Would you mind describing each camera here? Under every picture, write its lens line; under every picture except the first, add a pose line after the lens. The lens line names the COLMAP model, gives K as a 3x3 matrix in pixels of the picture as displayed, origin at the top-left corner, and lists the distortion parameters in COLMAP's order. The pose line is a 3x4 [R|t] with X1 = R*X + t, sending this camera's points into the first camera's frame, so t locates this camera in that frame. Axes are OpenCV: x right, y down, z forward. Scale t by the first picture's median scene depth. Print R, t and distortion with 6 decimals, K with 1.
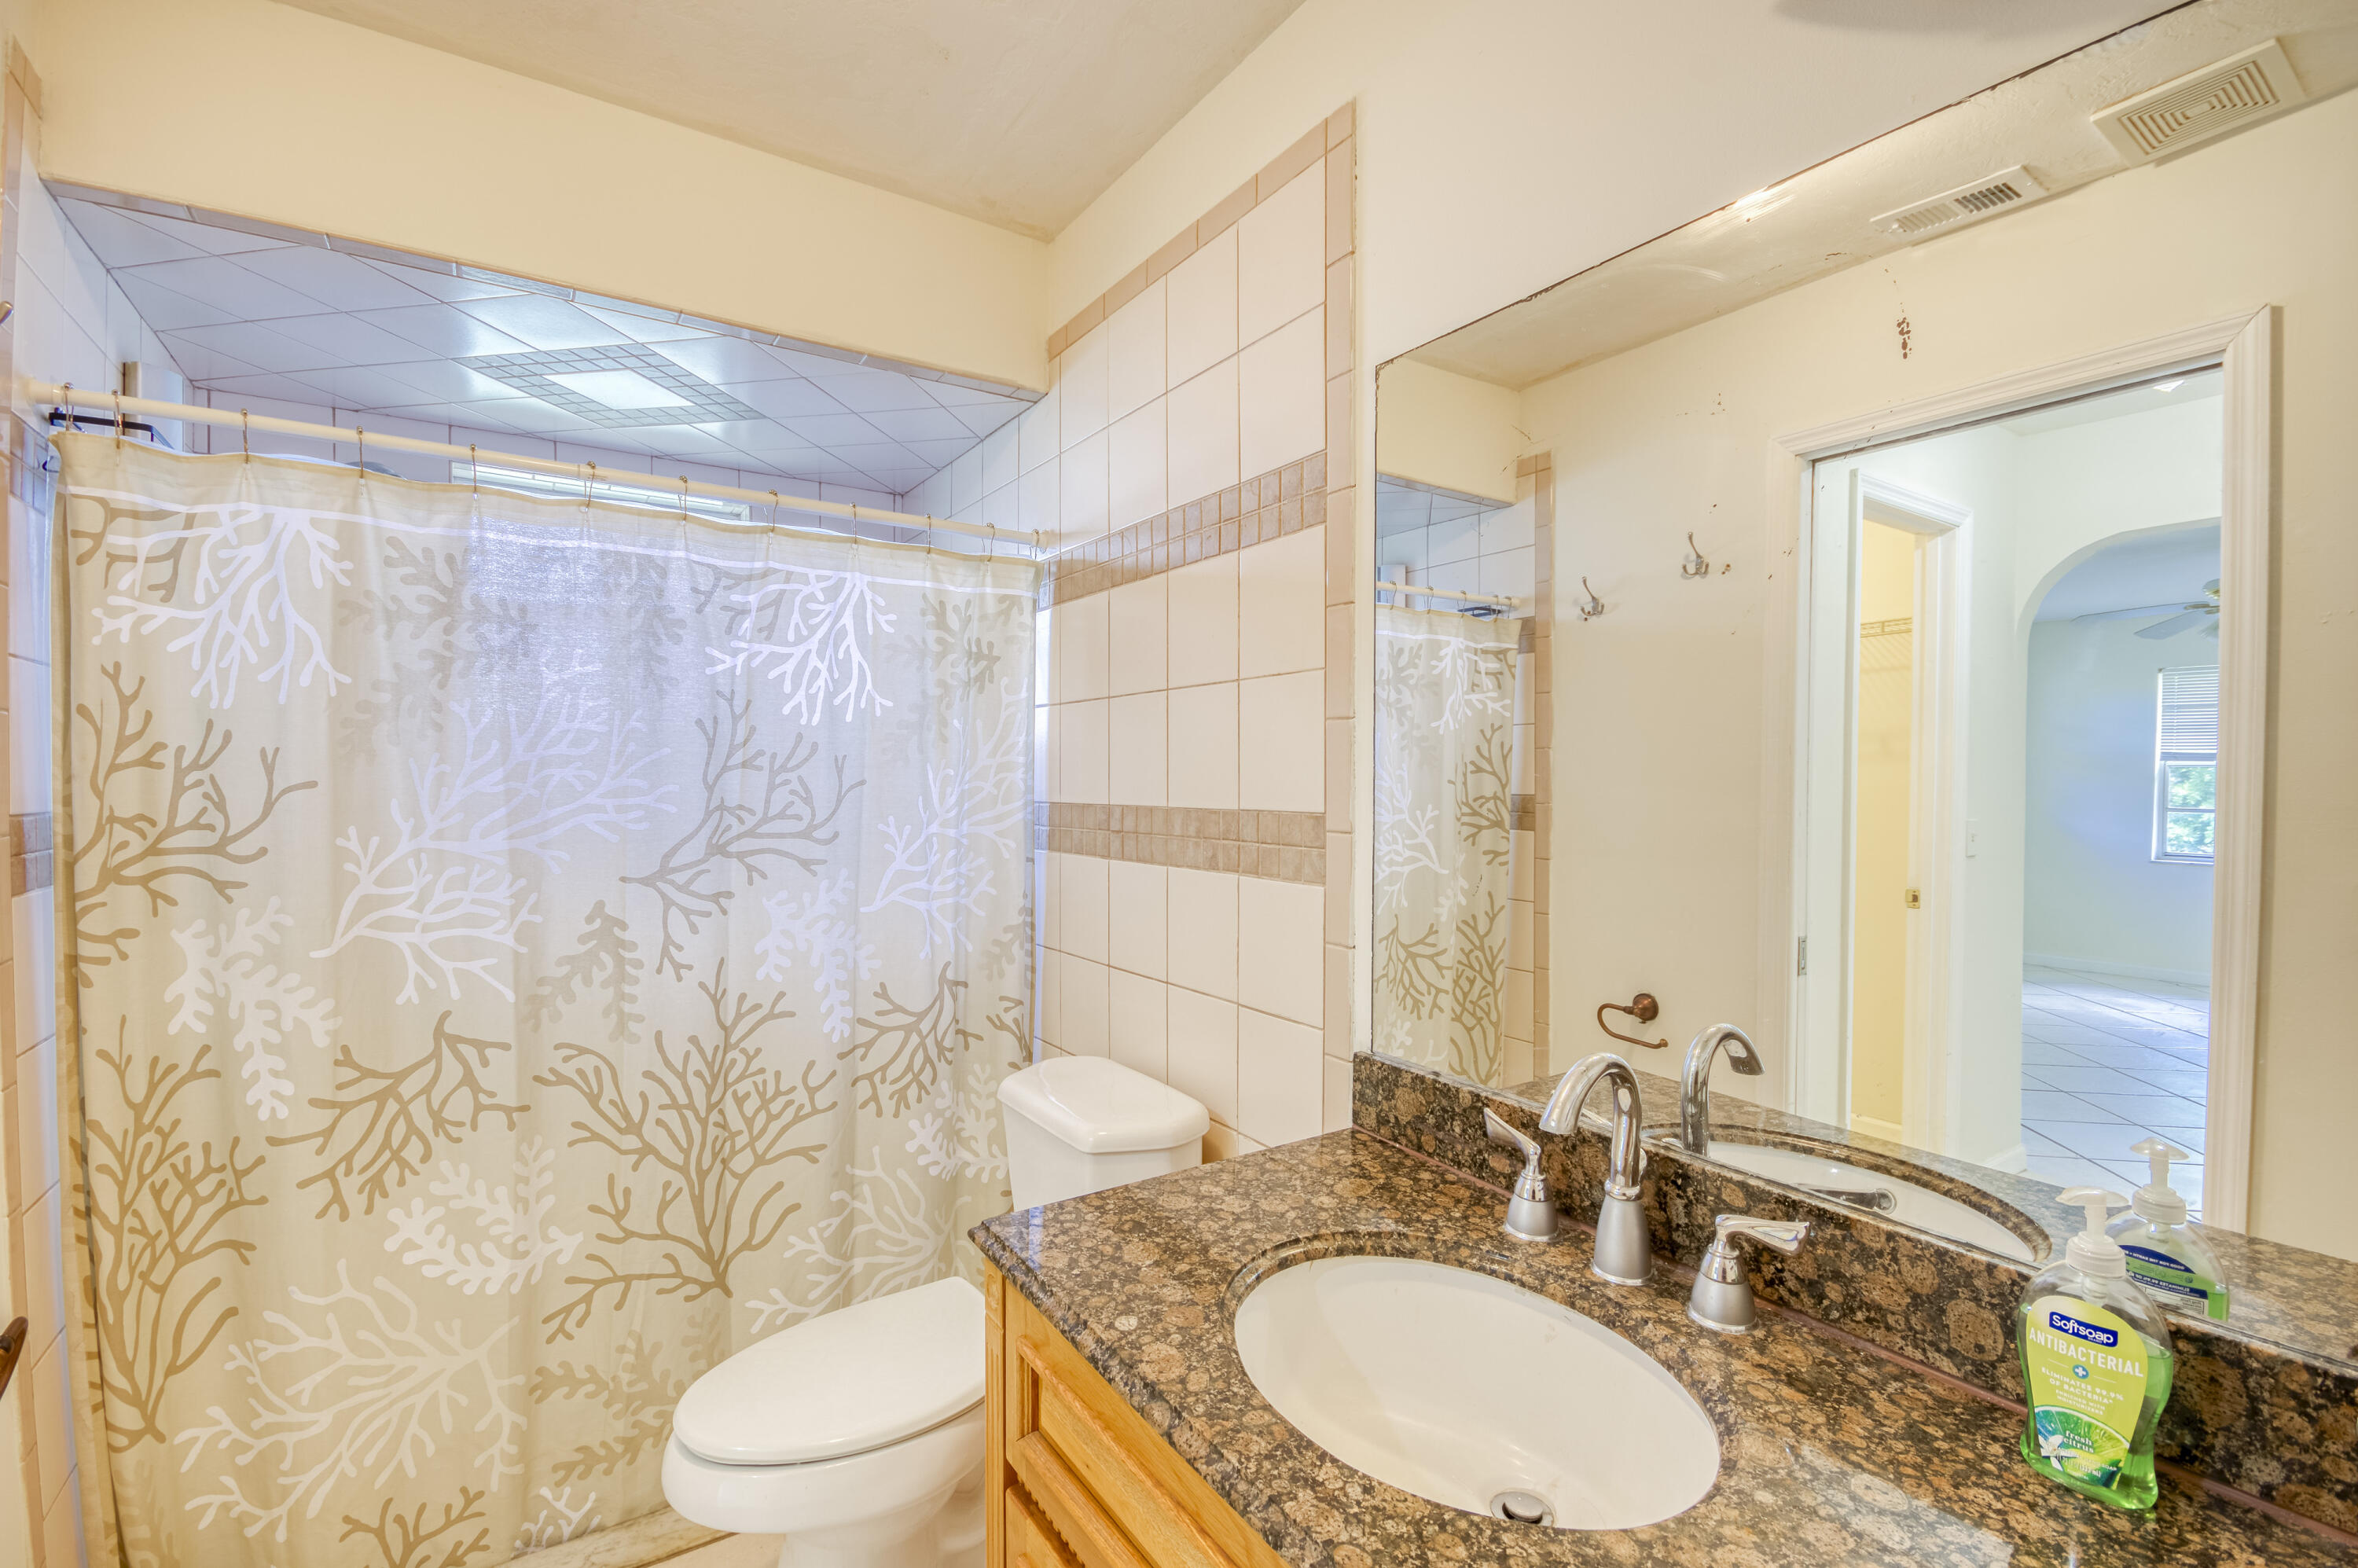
lens RADIAL K [[1063.2, 0, 1175.3], [0, 1063.2, 812.9], [0, 0, 1]] dist [0.000621, 0.000032]
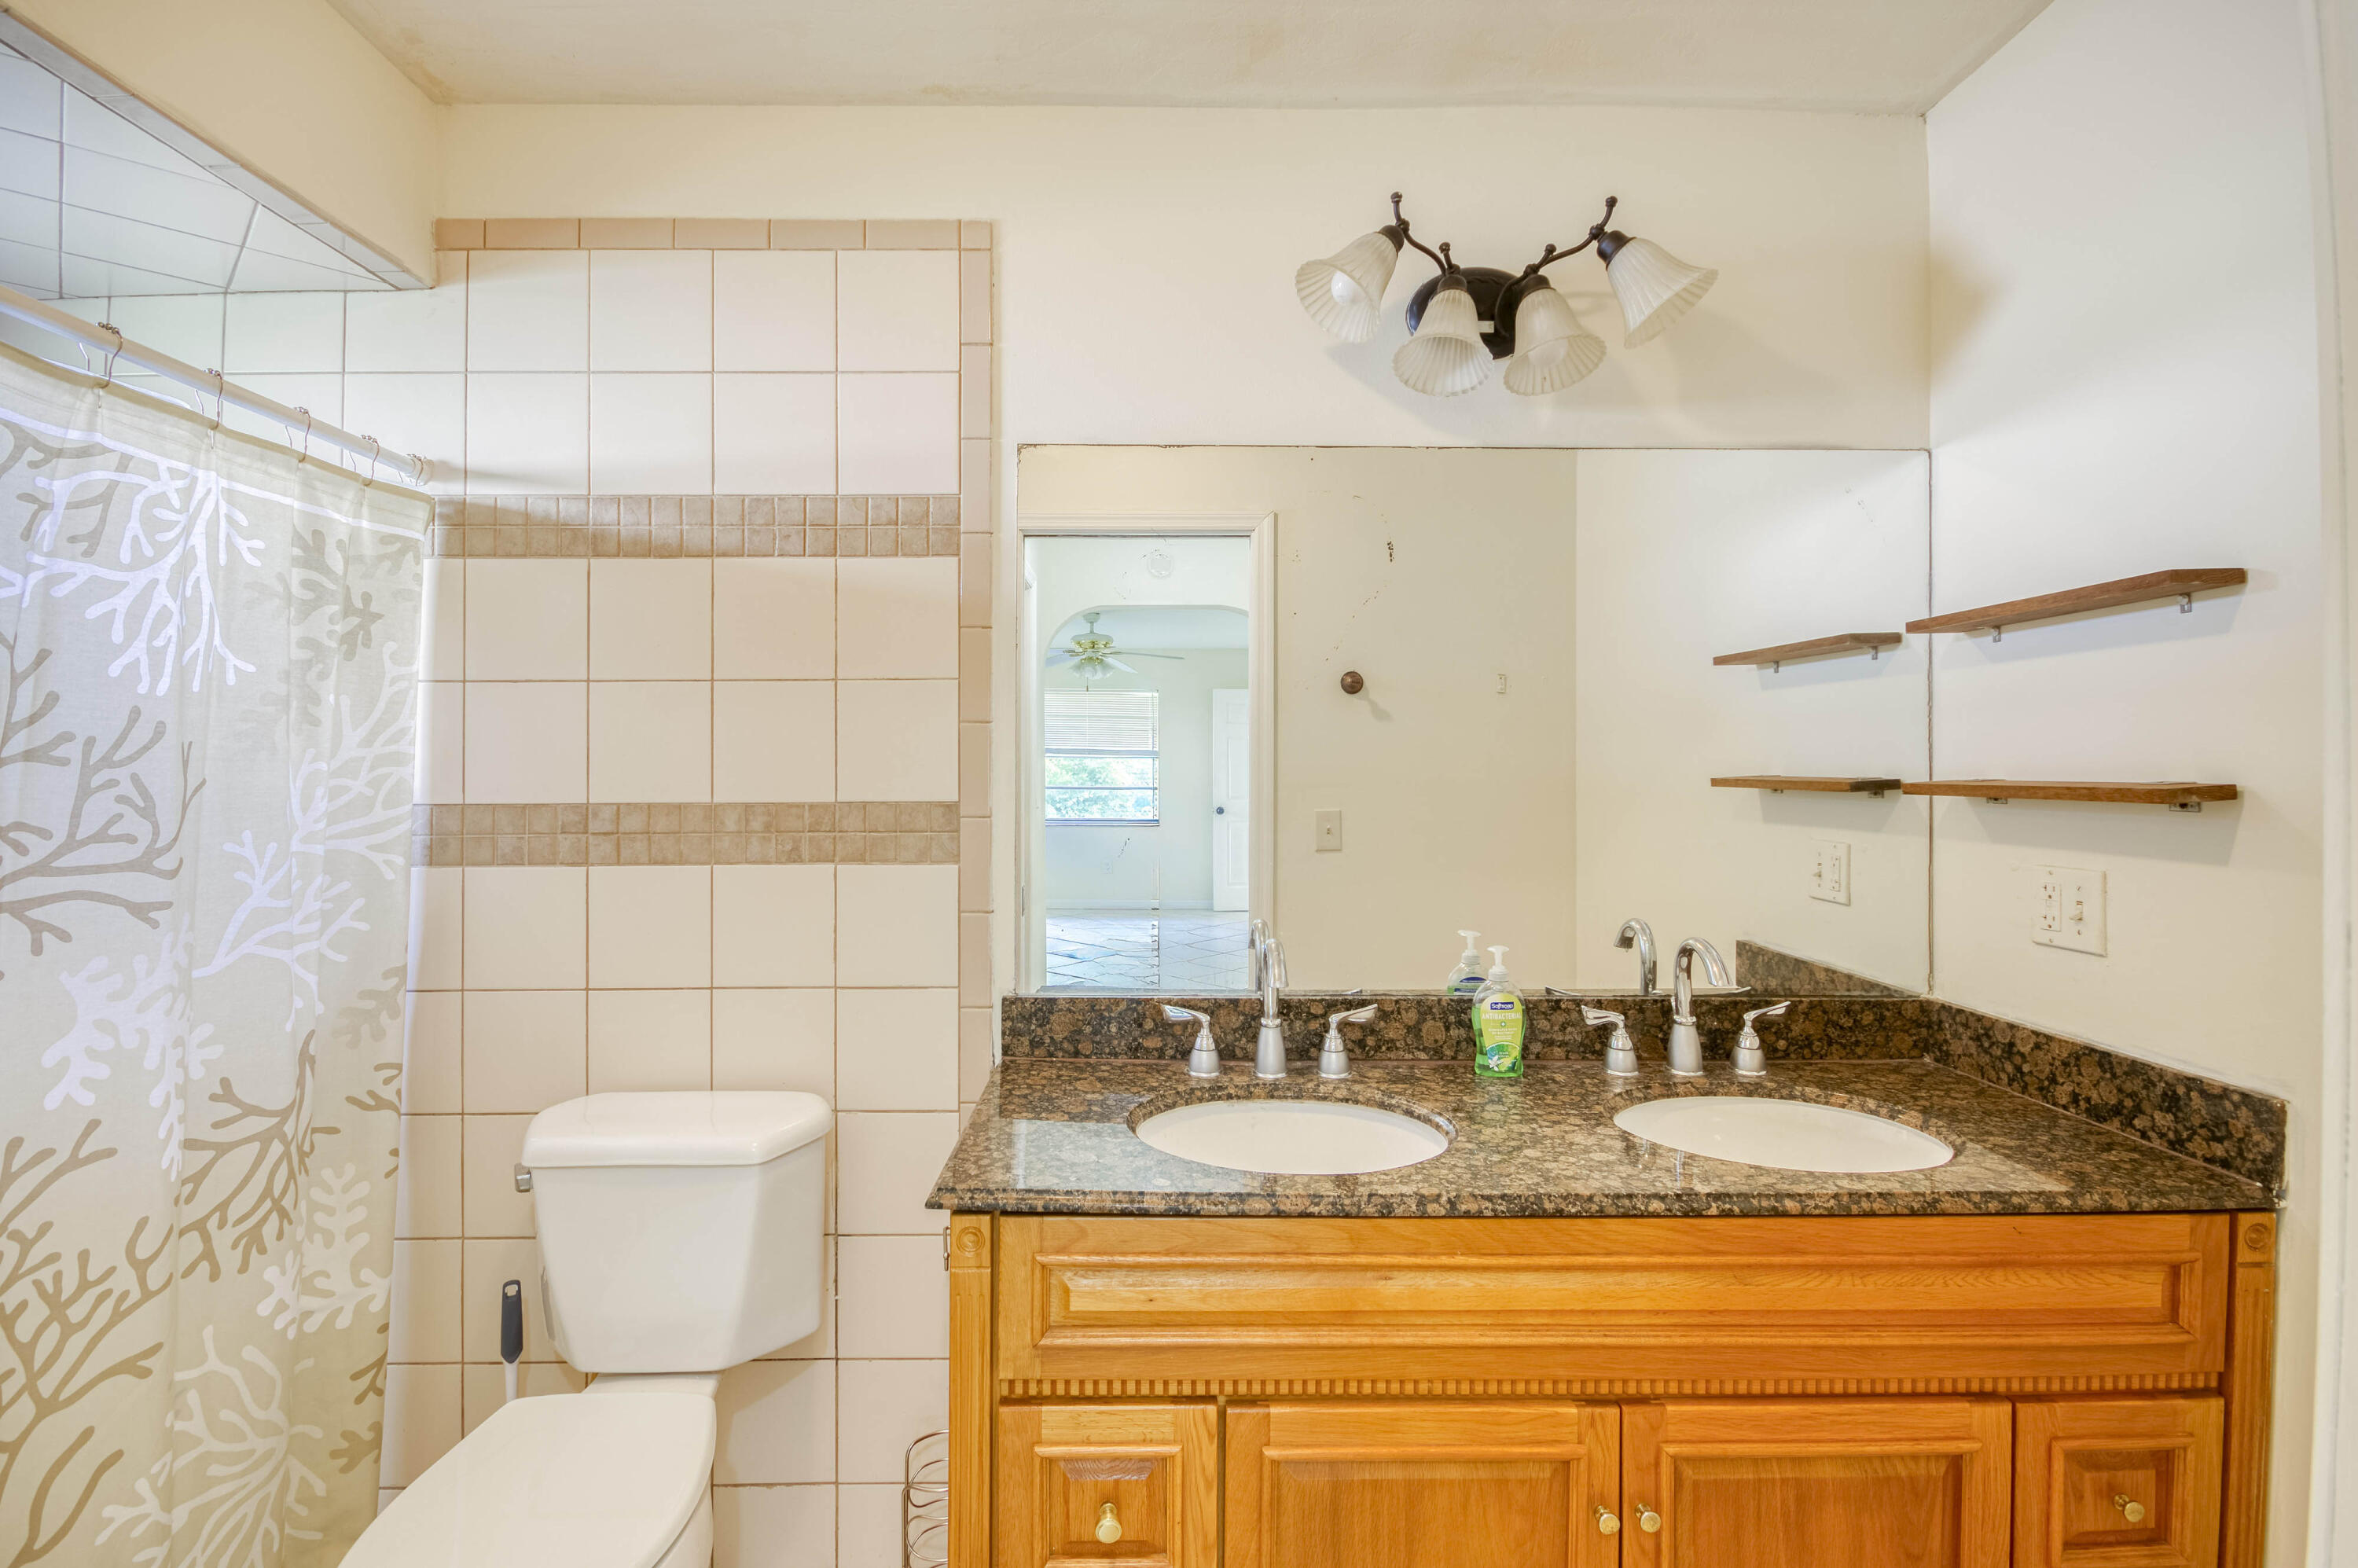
lens RADIAL K [[1084.5, 0, 1192.7], [0, 1084.5, 778.9], [0, 0, 1]] dist [0.014591, -0.016429]
pose [[0.525120, -0.012251, 0.850940, -0.570004], [0.031104, 0.999505, -0.004804, -0.008554], [-0.850459, 0.028990, 0.525241, 0.115162]]
